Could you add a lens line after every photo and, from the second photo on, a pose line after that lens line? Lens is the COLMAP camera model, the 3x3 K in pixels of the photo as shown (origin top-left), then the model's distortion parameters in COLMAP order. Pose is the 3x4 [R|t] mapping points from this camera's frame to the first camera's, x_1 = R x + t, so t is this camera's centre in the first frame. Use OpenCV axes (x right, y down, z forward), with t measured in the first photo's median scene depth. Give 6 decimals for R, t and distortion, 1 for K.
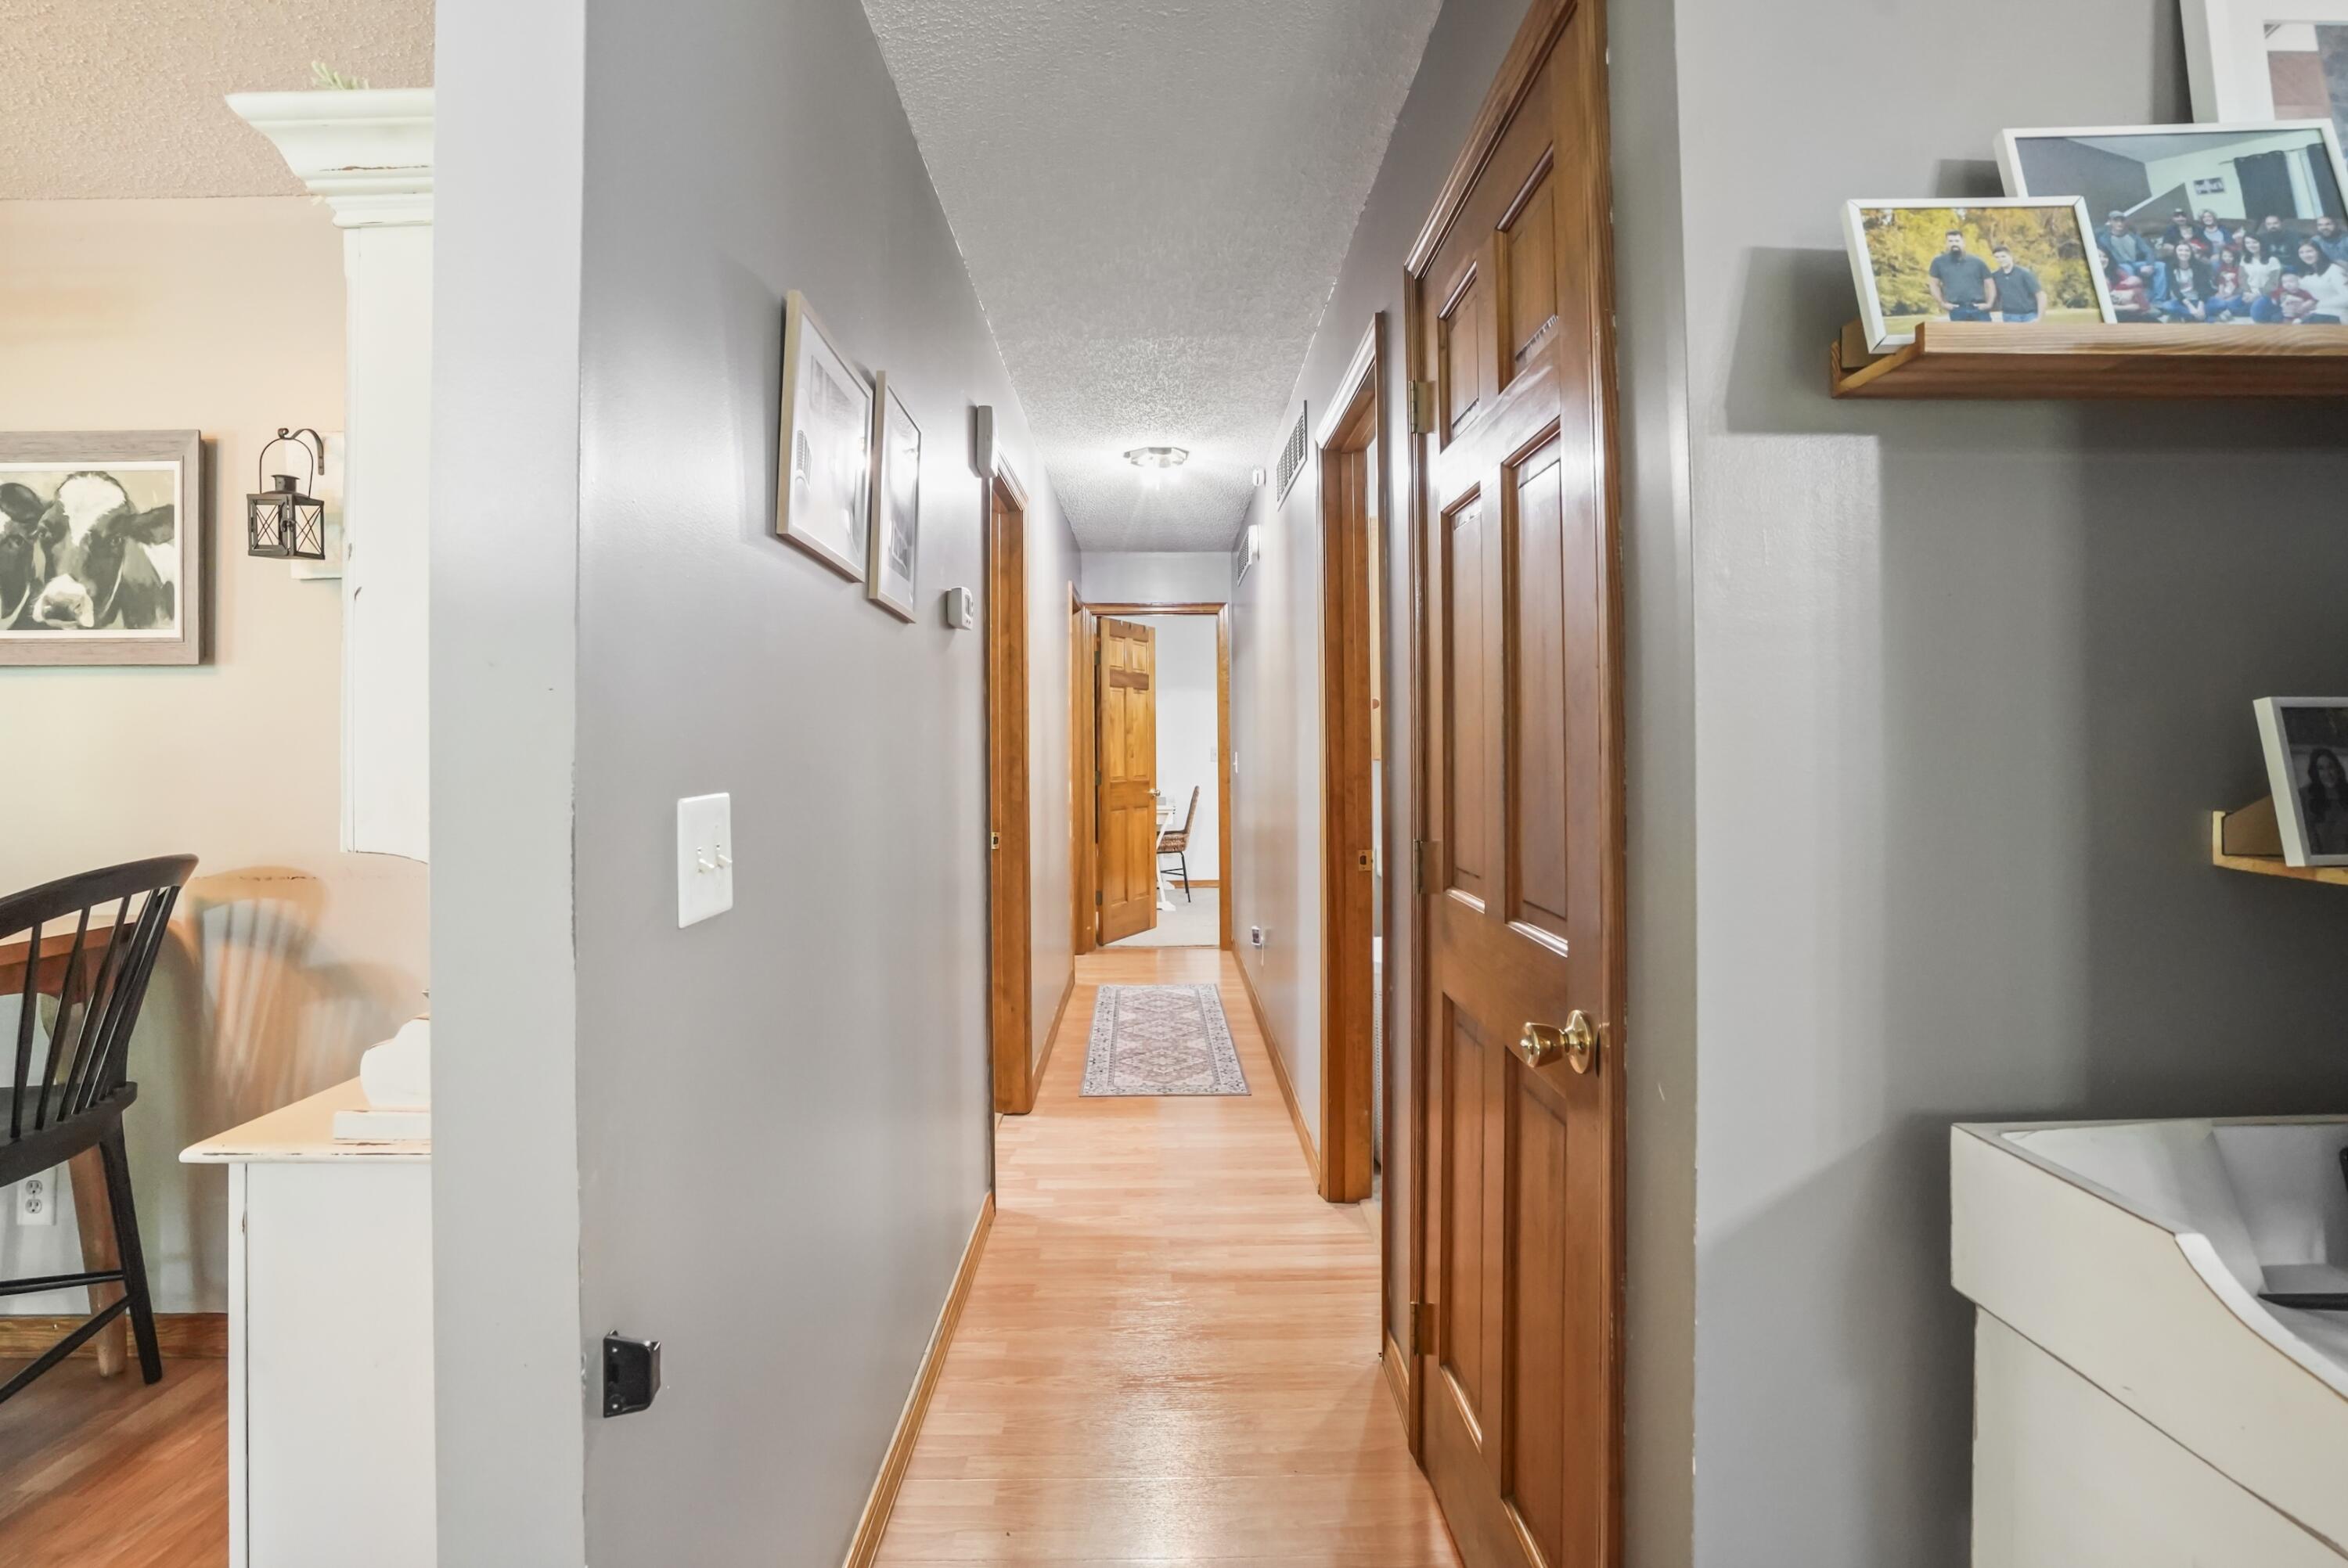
lens RADIAL K [[1116.4, 0, 1183.2], [0, 1116.4, 727.3], [0, 0, 1]] dist [-0.048067, 0.012202]
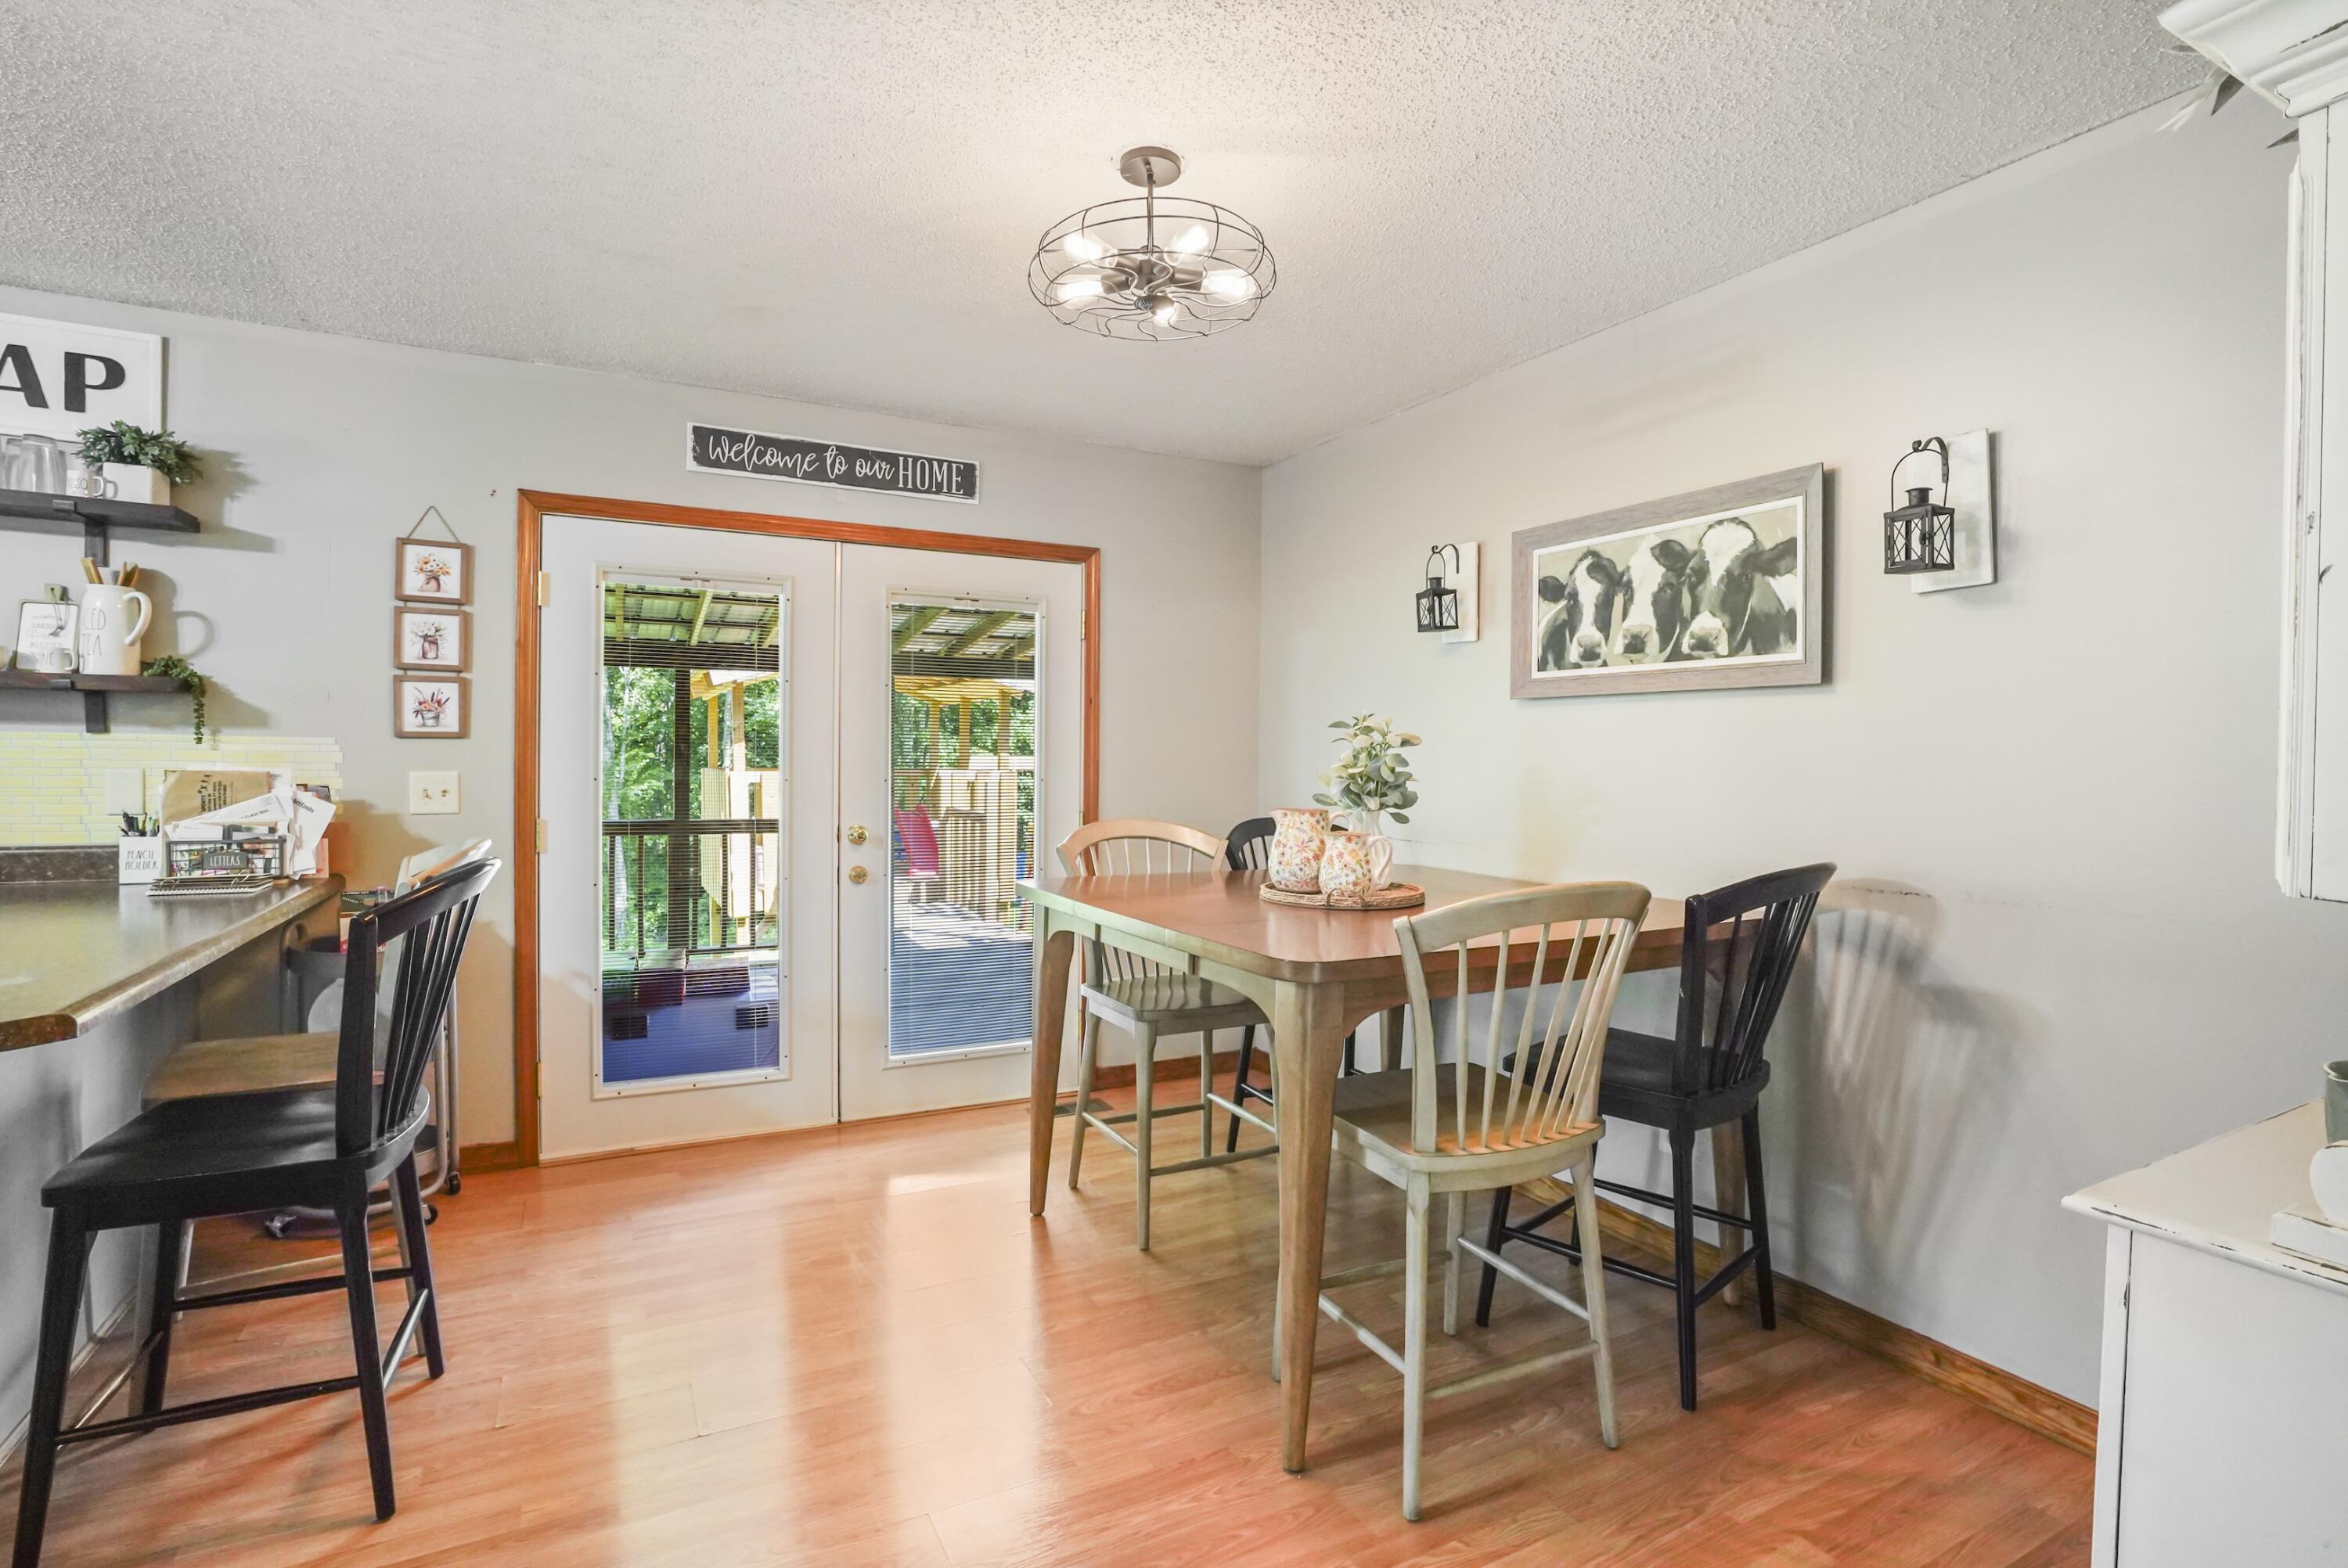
lens RADIAL K [[1116.4, 0, 1172.4], [0, 1116.4, 783.2], [0, 0, 1]] dist [-0.048067, 0.012202]
pose [[0.440547, 0.033739, -0.897095, -0.215897], [-0.002012, 0.999328, 0.036595, 0.001208], [0.897727, -0.014317, 0.440319, -0.051267]]
